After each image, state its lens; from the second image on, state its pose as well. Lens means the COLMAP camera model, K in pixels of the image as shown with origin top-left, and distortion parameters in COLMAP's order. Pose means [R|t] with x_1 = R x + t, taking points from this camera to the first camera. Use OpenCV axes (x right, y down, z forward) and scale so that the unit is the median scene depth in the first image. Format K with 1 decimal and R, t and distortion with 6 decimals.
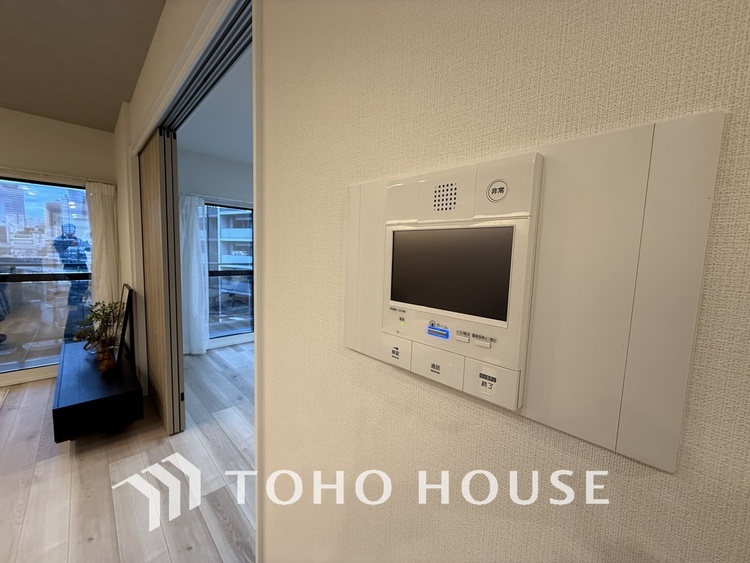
lens RADIAL K [[298.2, 0, 373.0], [0, 298.2, 281.8], [0, 0, 1]] dist [-0.000466, -0.000207]
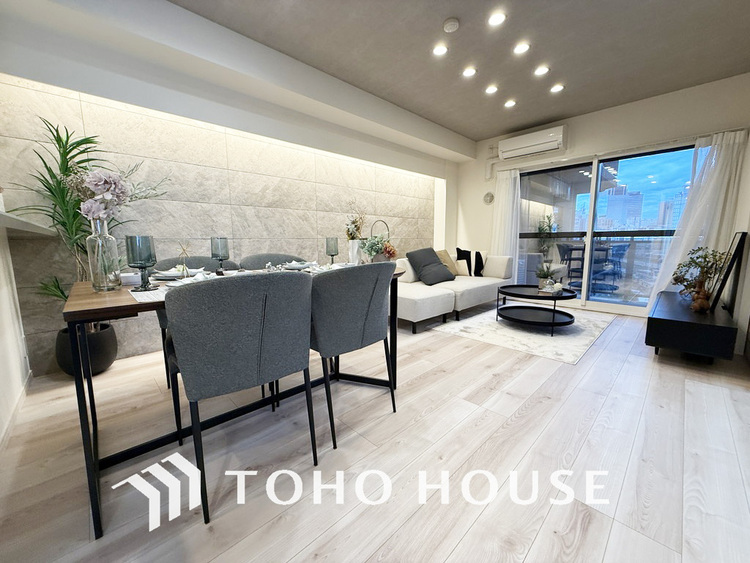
lens RADIAL K [[298.2, 0, 373.0], [0, 298.2, 281.8], [0, 0, 1]] dist [-0.000466, -0.000207]
pose [[-0.007424, 0.103559, -0.994596, 0.122685], [-0.091806, 0.990352, 0.103802, 0.177837], [0.995749, 0.092081, 0.002155, -0.126073]]
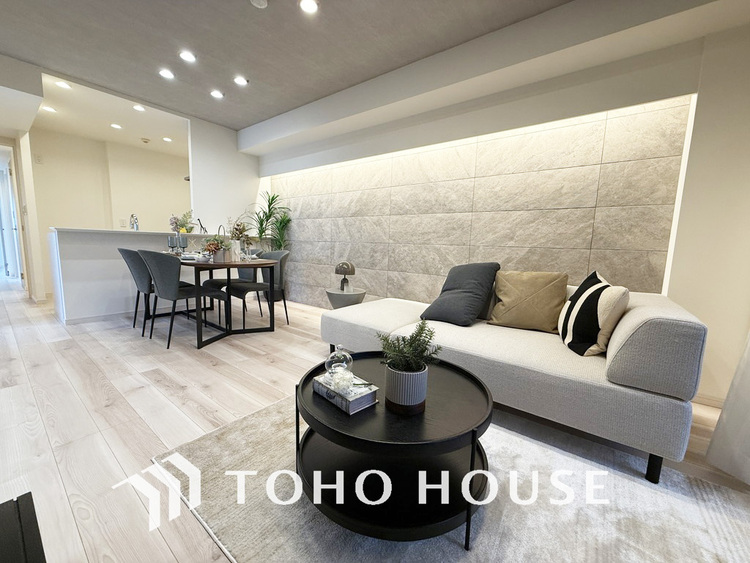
lens RADIAL K [[298.2, 0, 373.0], [0, 298.2, 281.8], [0, 0, 1]] dist [-0.000466, -0.000207]
pose [[-0.987409, -0.047022, -0.151040, -0.997133], [-0.079156, 0.973536, 0.214387, 0.031755], [0.136962, 0.223644, -0.965000, 0.947529]]
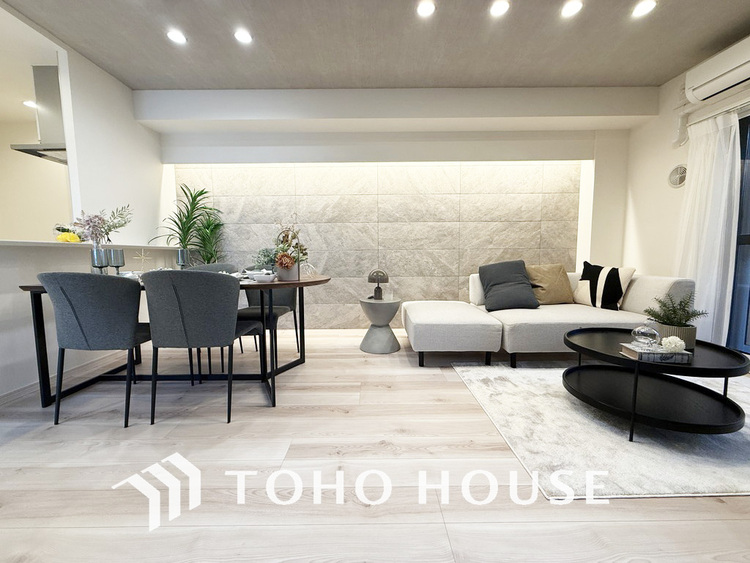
lens RADIAL K [[298.2, 0, 373.0], [0, 298.2, 281.8], [0, 0, 1]] dist [-0.000466, -0.000207]
pose [[-0.694780, 0.037150, -0.718262, -0.254025], [-0.084734, 0.987482, 0.133038, 0.111195], [0.714214, 0.153293, -0.682935, 0.550028]]
